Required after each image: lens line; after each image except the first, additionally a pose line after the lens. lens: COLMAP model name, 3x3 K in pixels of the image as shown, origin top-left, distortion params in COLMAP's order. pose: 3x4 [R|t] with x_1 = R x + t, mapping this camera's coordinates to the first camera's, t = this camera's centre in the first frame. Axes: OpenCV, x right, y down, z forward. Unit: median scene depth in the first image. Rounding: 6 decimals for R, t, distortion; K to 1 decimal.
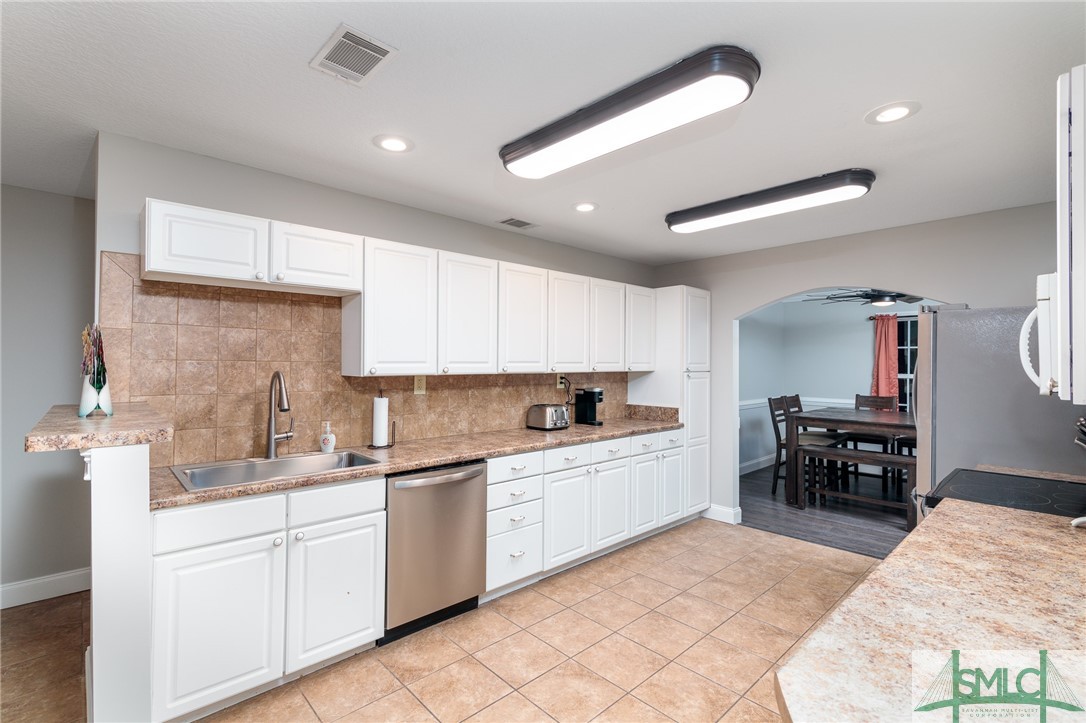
lens RADIAL K [[492.5, 0, 540.1], [0, 492.5, 355.8], [0, 0, 1]] dist [-0.000236, -0.000693]
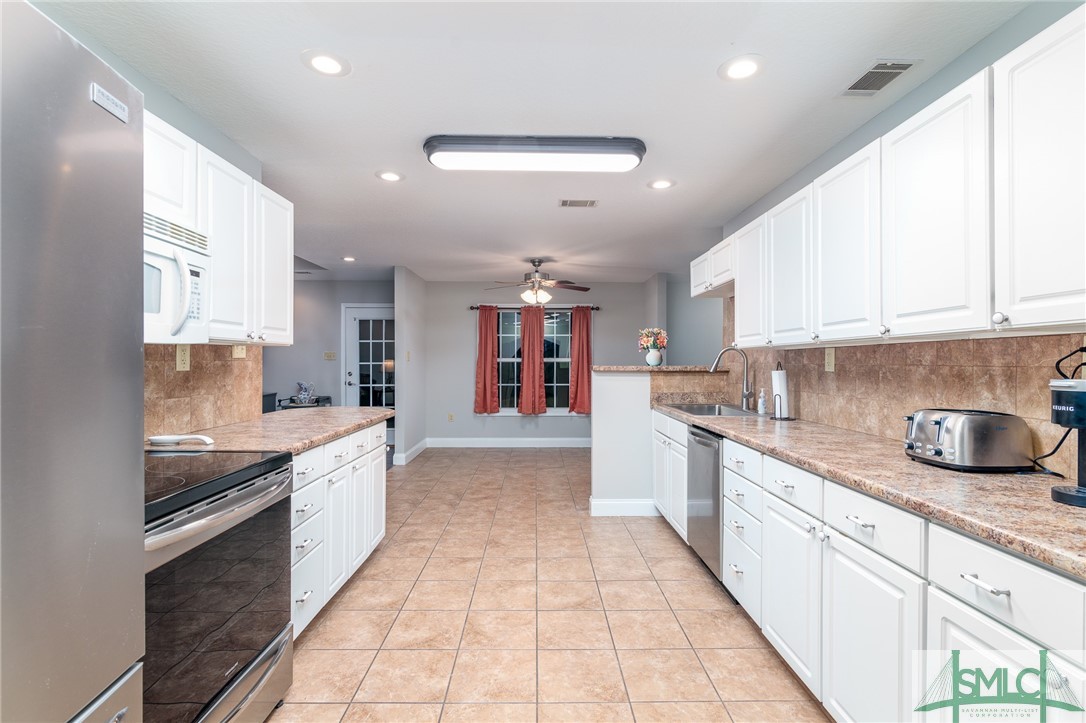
lens RADIAL K [[492.5, 0, 536.5], [0, 492.5, 362.3], [0, 0, 1]] dist [-0.000236, -0.000693]
pose [[-0.676436, -0.008821, -0.736448, 0.586802], [0.000713, 0.999920, -0.012632, 0.061723], [0.736501, -0.009070, -0.676376, 1.007123]]
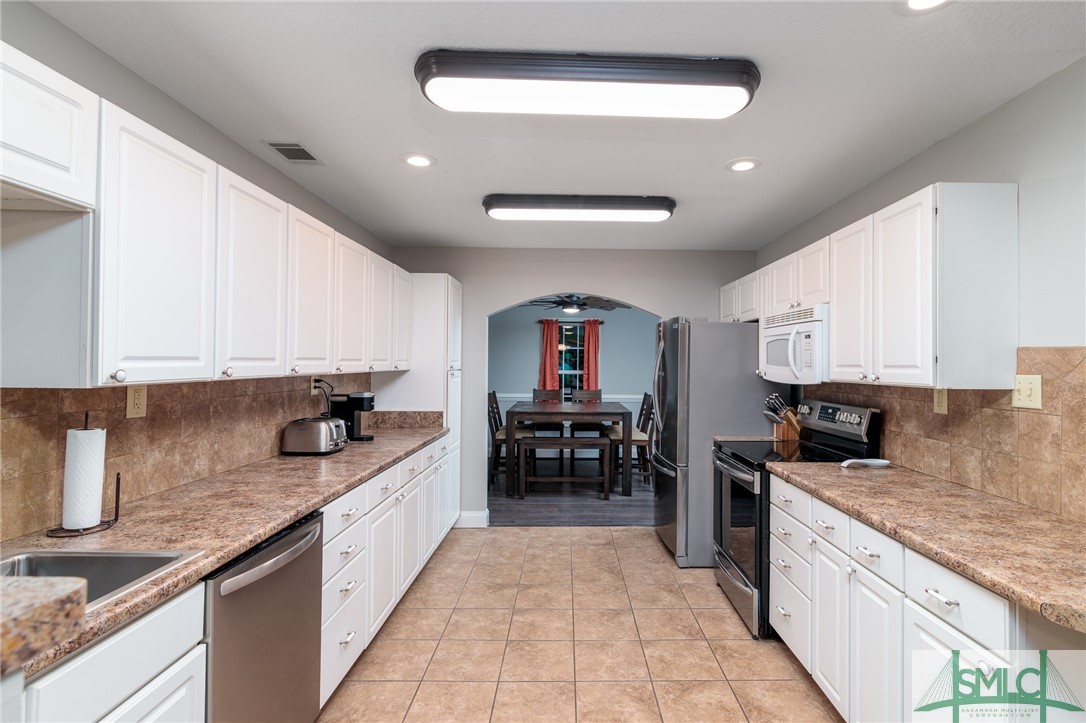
lens RADIAL K [[523.1, 0, 567.8], [0, 523.1, 357.4], [0, 0, 1]] dist [0.000810, 0.000279]
pose [[0.671232, 0.007488, 0.741209, -0.297479], [-0.014289, 0.999894, 0.002839, 0.003267], [-0.741109, -0.012497, 0.671268, 0.220276]]
